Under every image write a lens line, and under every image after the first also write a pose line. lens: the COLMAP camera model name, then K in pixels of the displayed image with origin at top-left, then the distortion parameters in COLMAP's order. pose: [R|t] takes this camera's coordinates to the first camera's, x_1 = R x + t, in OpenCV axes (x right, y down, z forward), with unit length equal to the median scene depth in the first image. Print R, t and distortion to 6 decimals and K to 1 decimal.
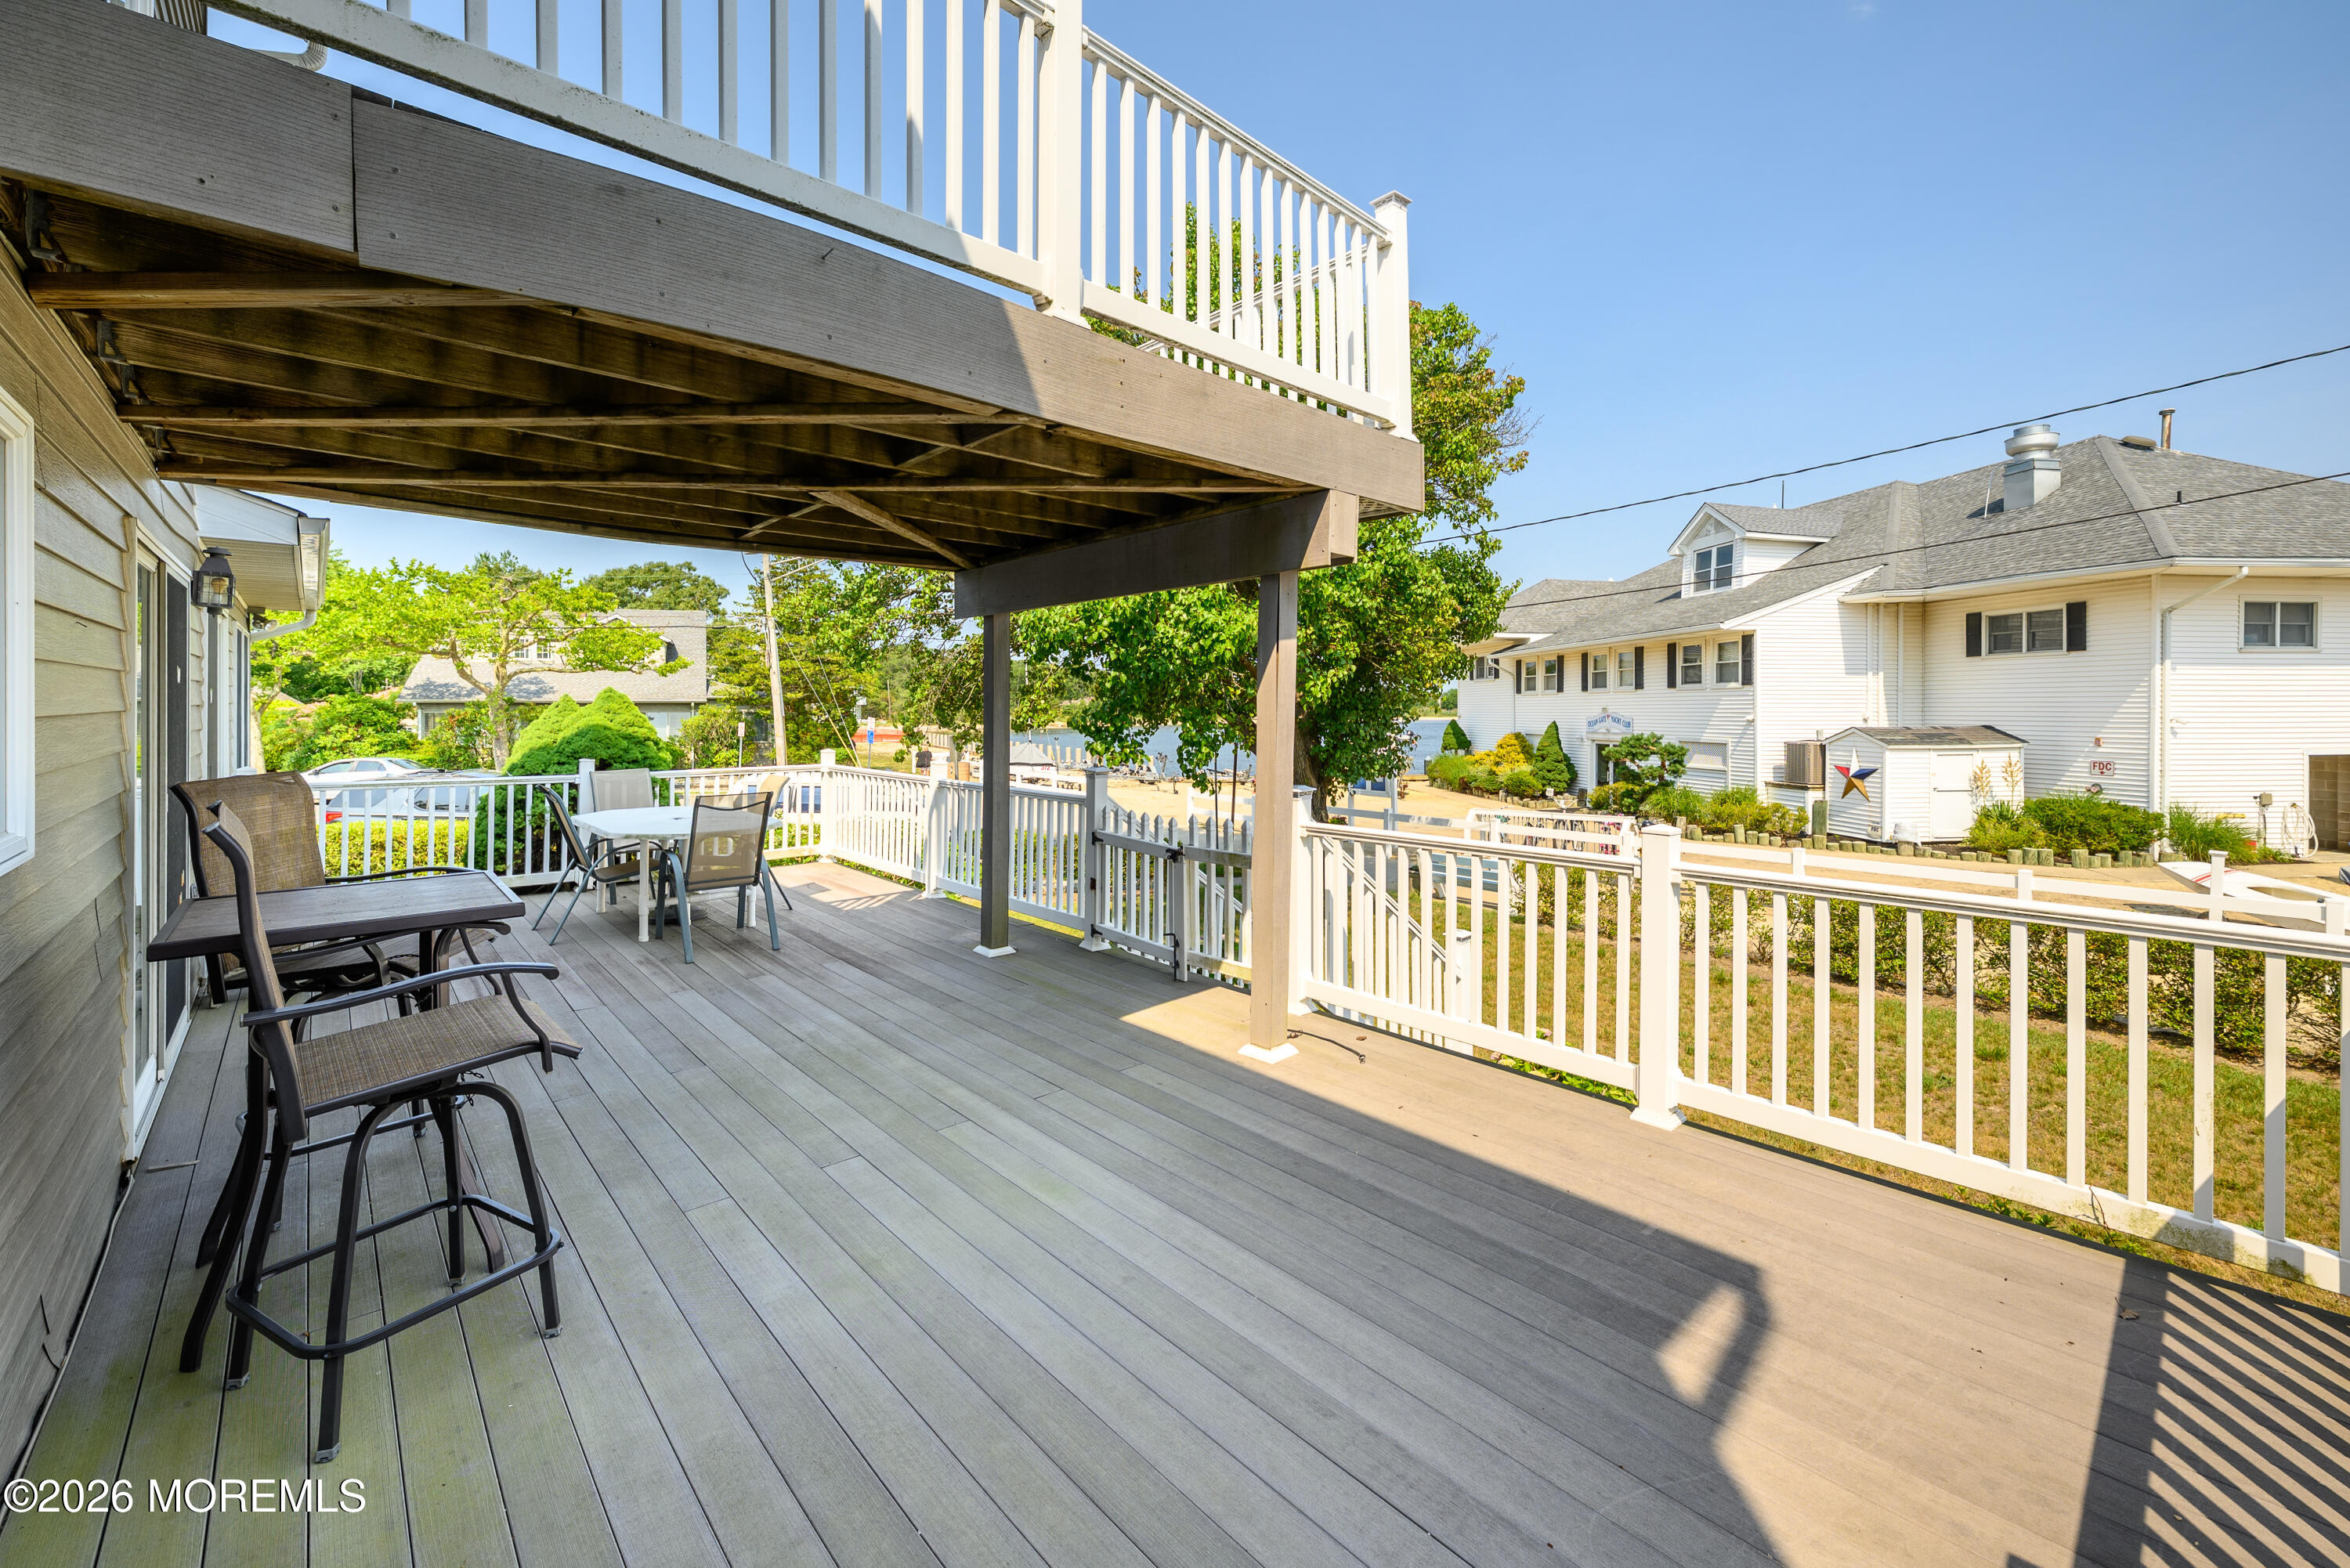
lens RADIAL K [[964.7, 0, 1212.9], [0, 964.7, 707.3], [0, 0, 1]] dist [0.000940, 0.000114]
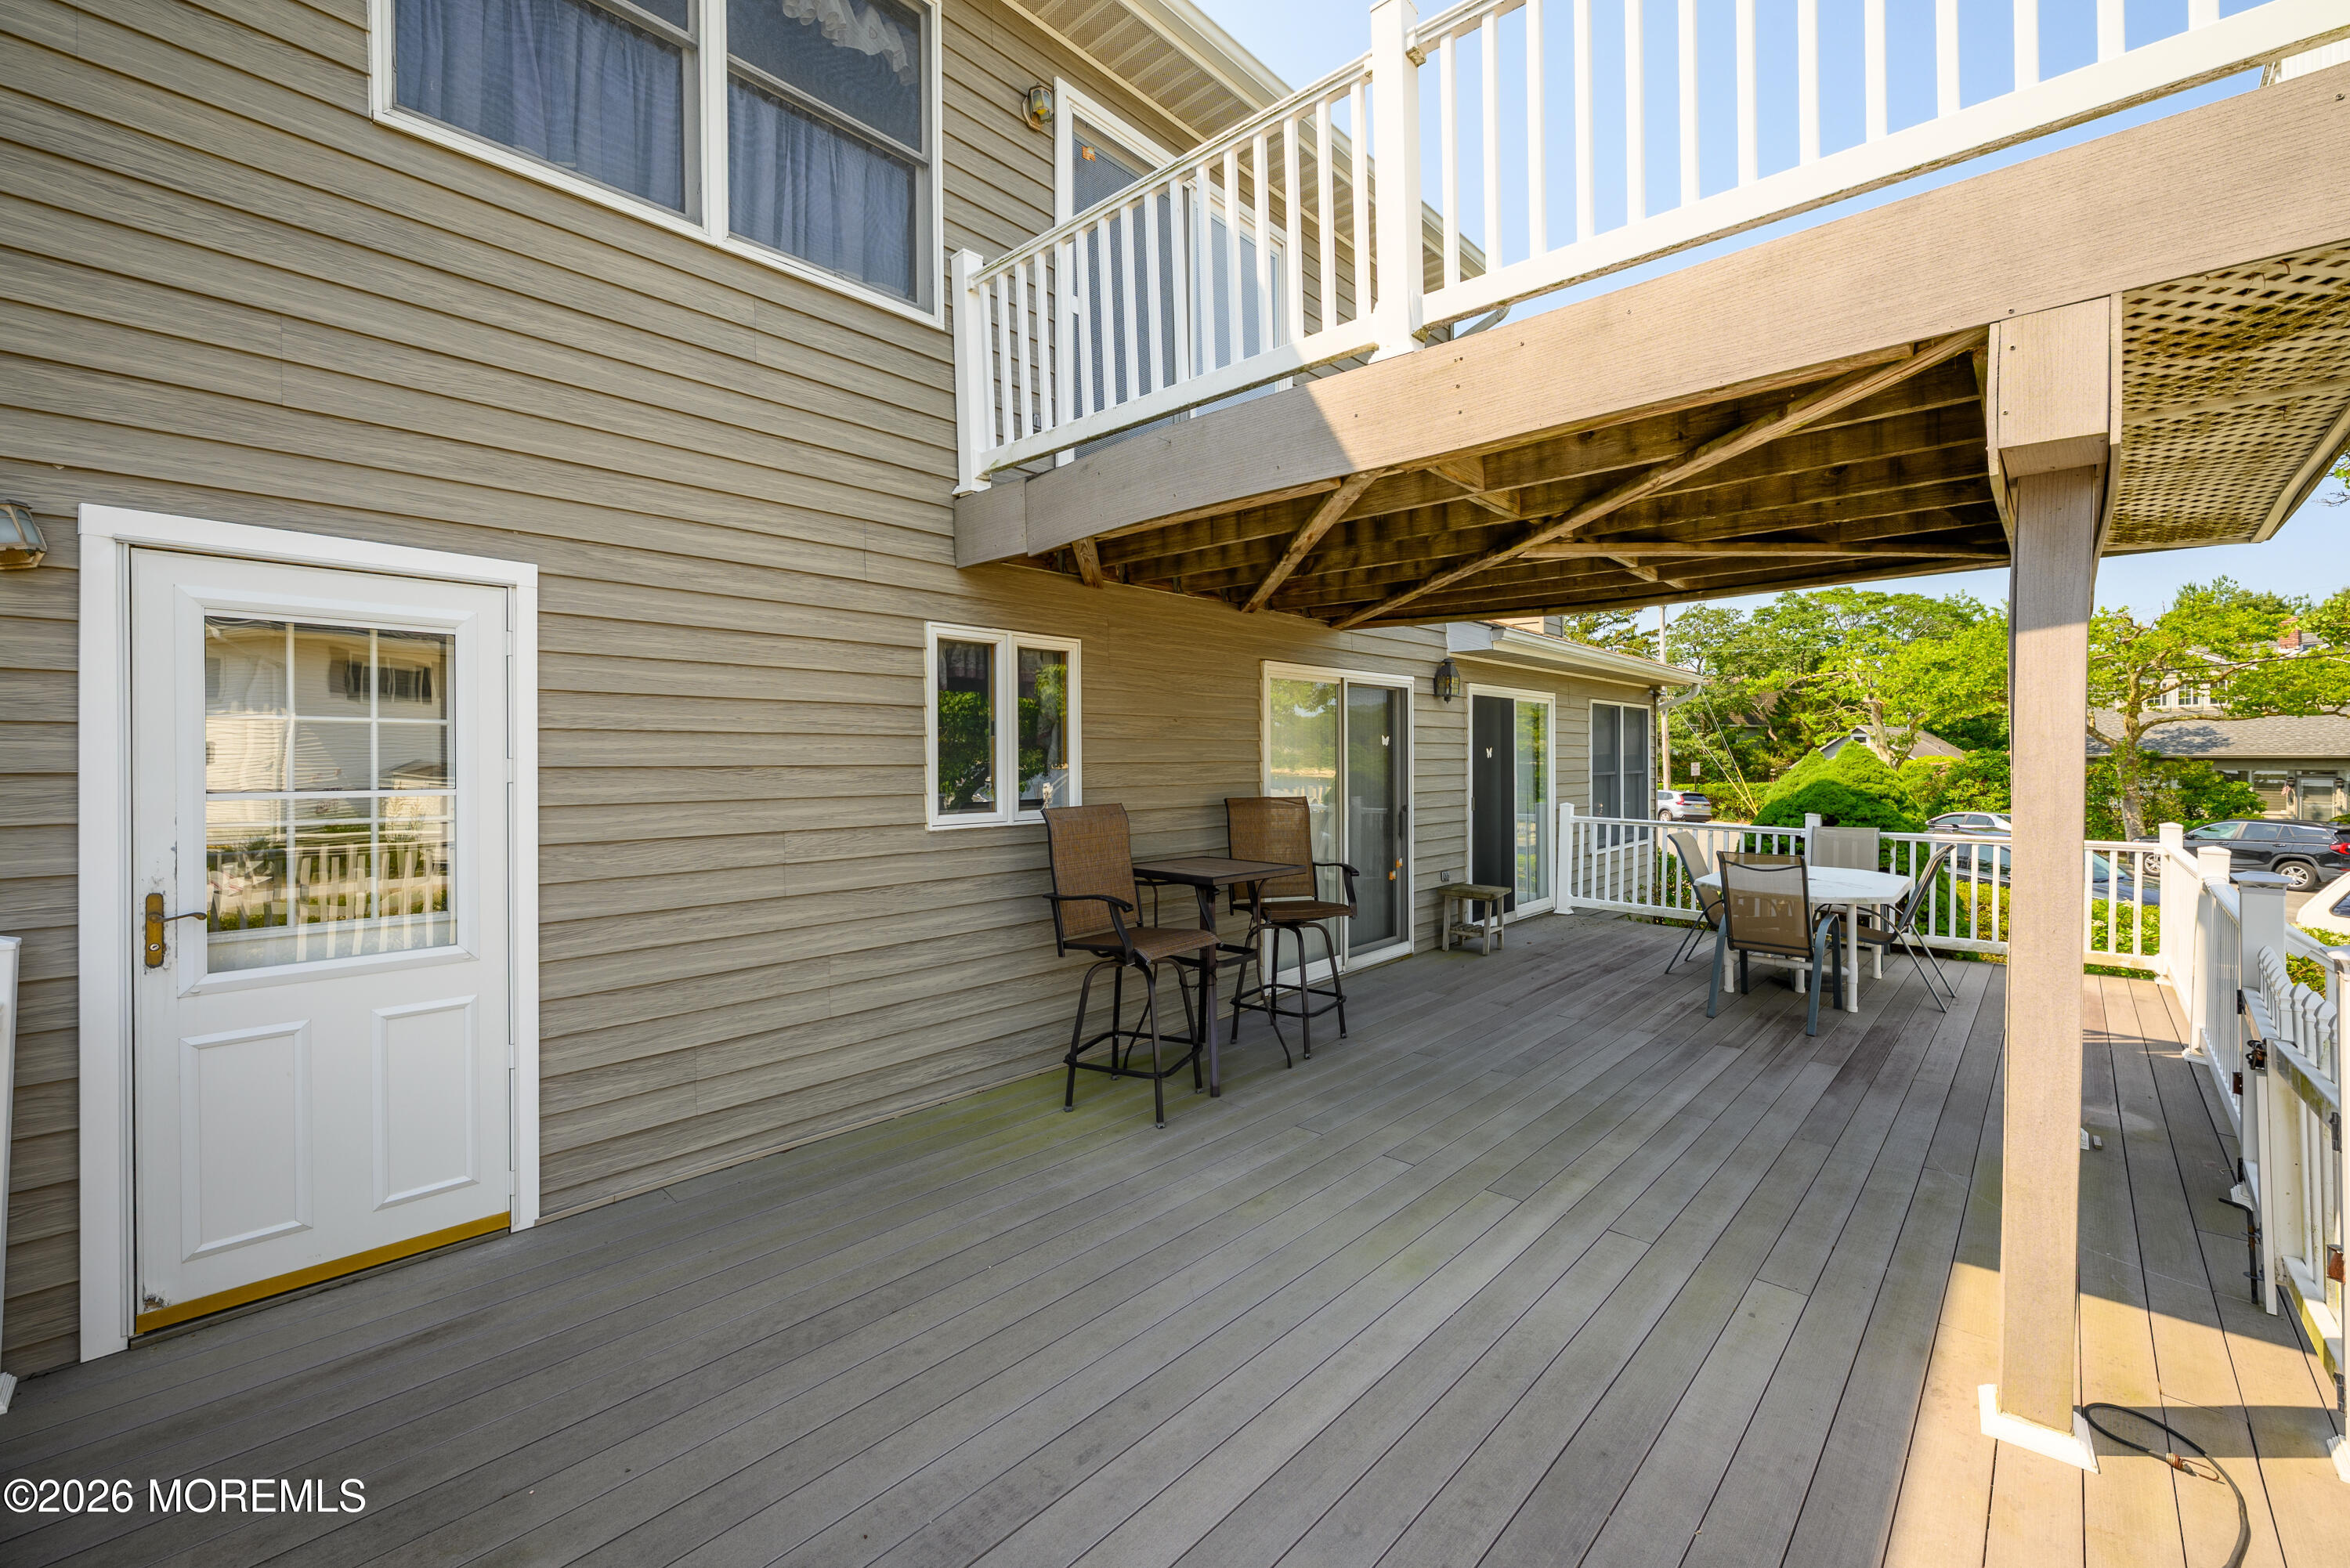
lens RADIAL K [[958.5, 0, 1163.3], [0, 958.5, 749.4], [0, 0, 1]] dist [0.000678, 0.000087]
pose [[0.055720, -0.010385, -0.998392, 0.295659], [-0.003980, 0.999936, -0.010624, 0.000672], [0.998439, 0.004565, 0.055675, 0.269235]]
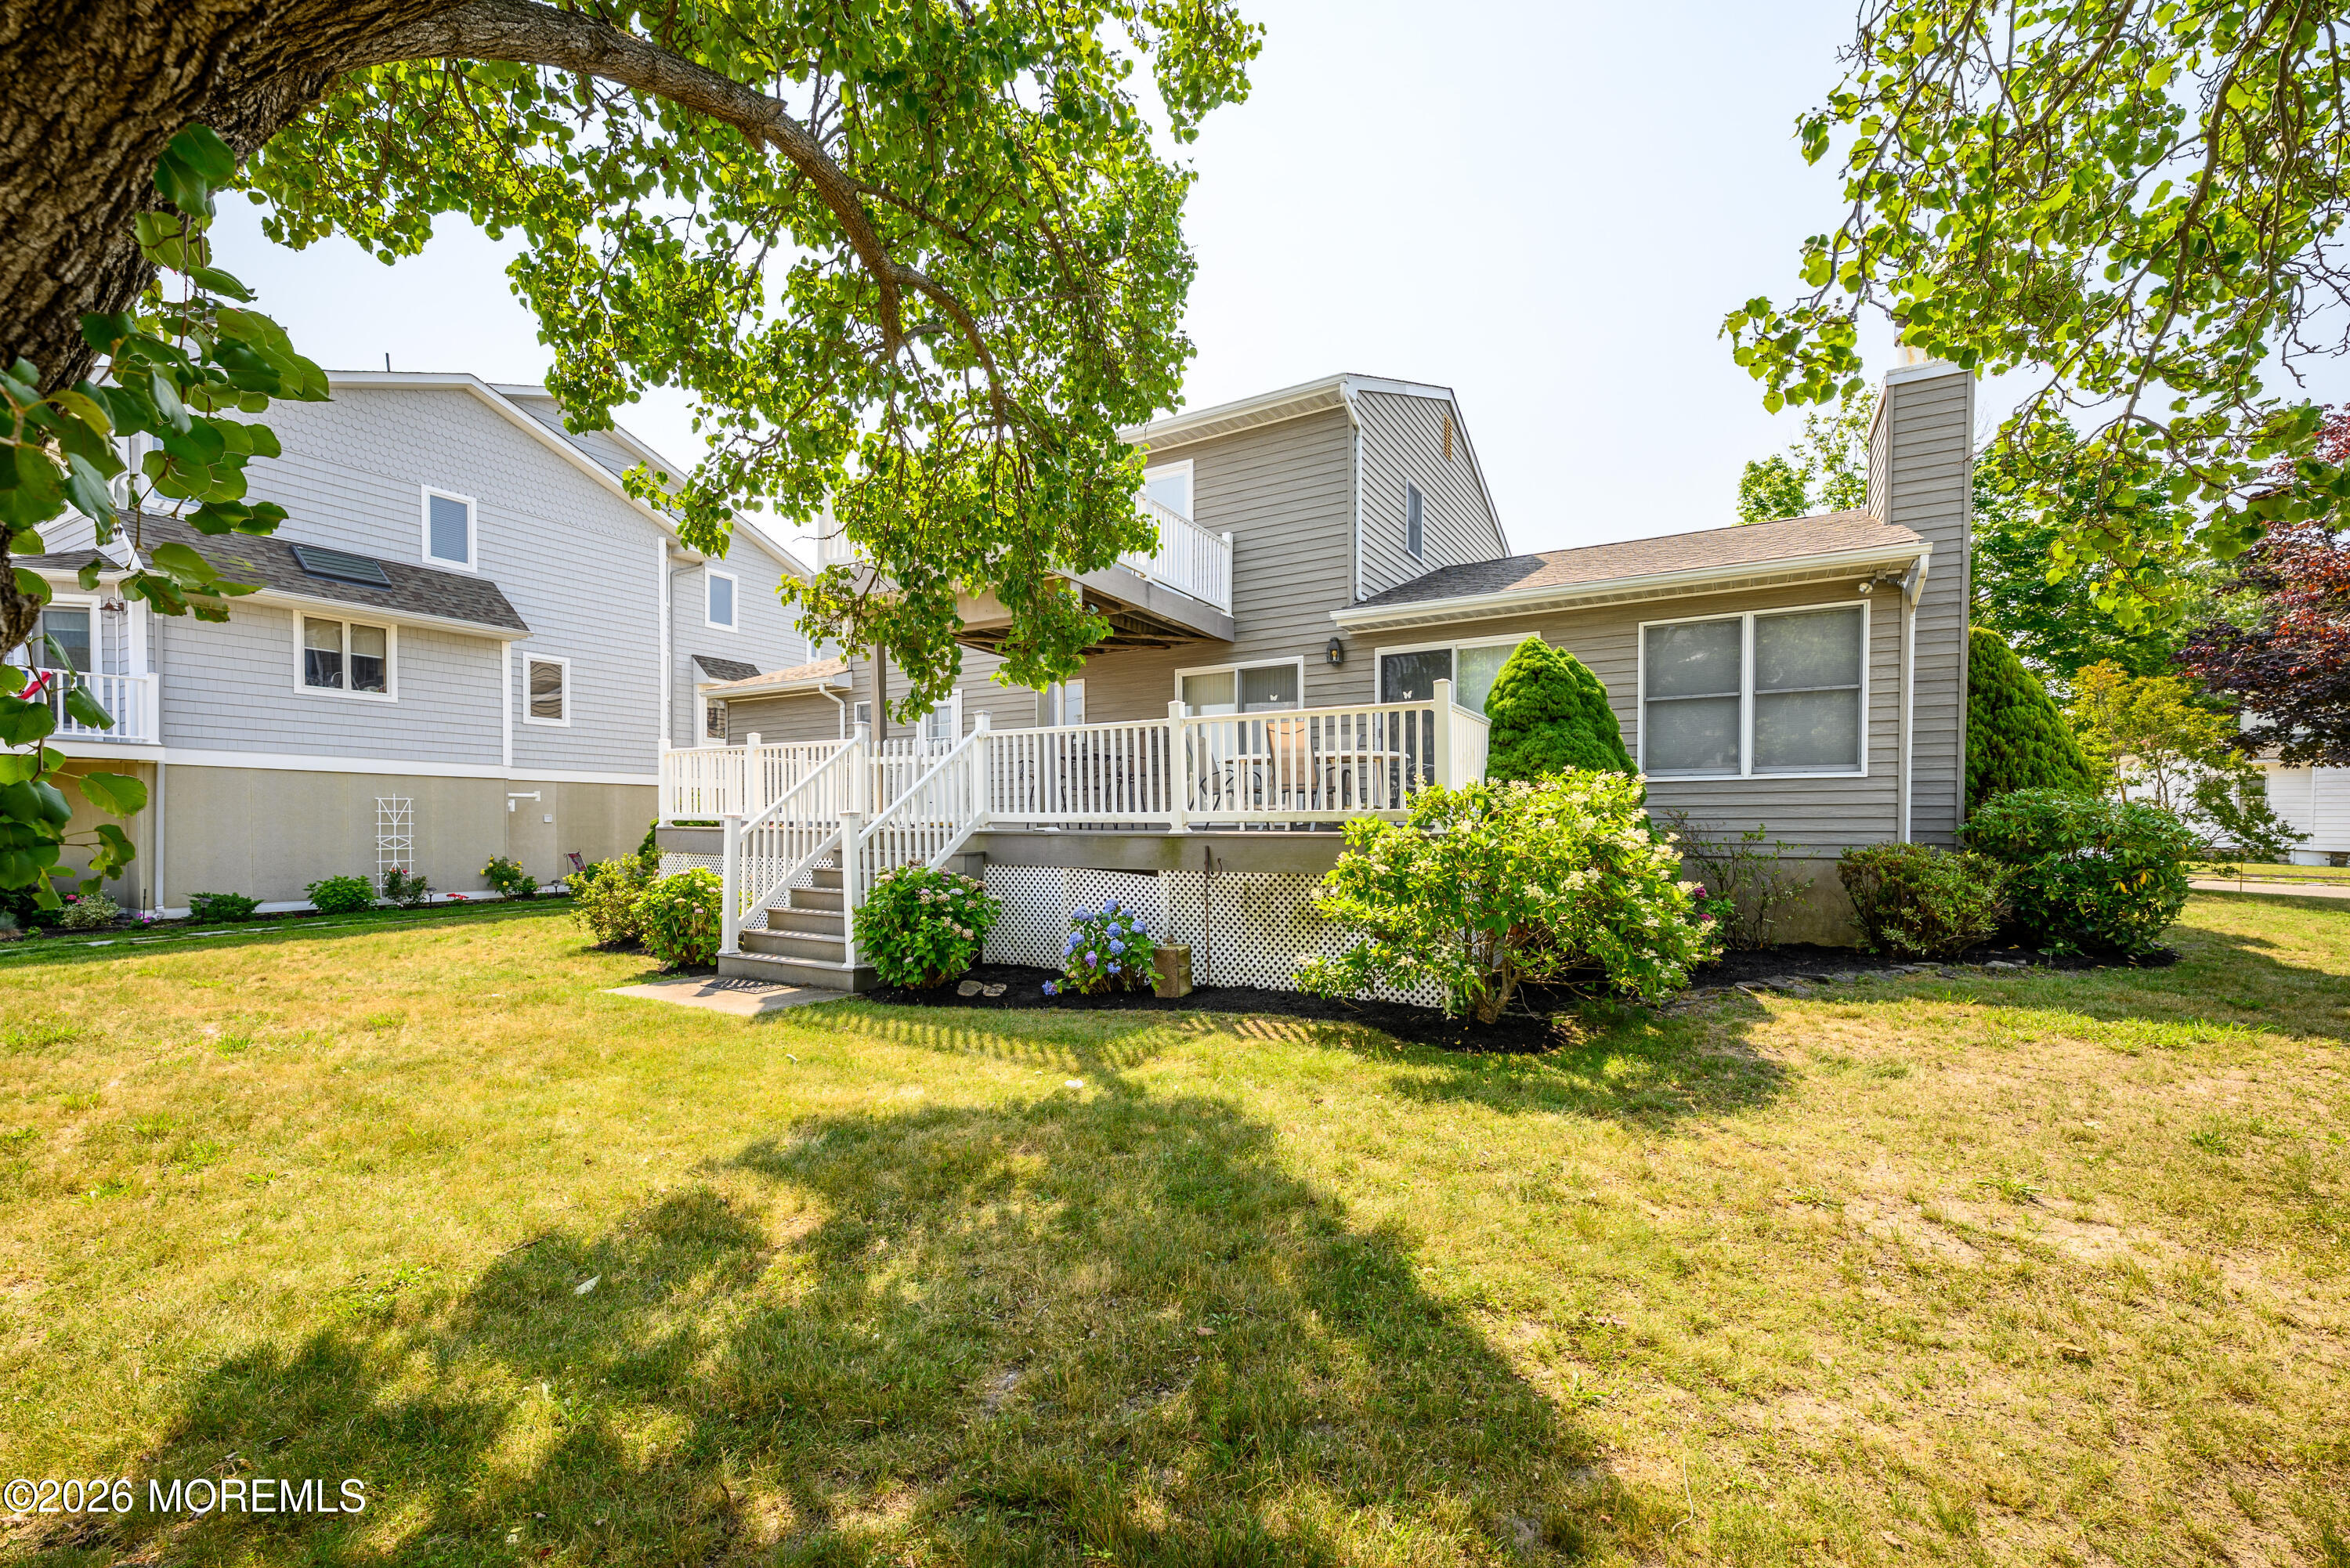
lens RADIAL K [[928.3, 0, 1170.4], [0, 928.3, 831.6], [0, 0, 1]] dist [0.000757, 0.000057]
pose [[-0.968538, -0.003223, -0.248843, -0.058767], [-0.007191, 0.999861, 0.015037, 0.166501], [0.248760, 0.016354, -0.968427, 1.865498]]
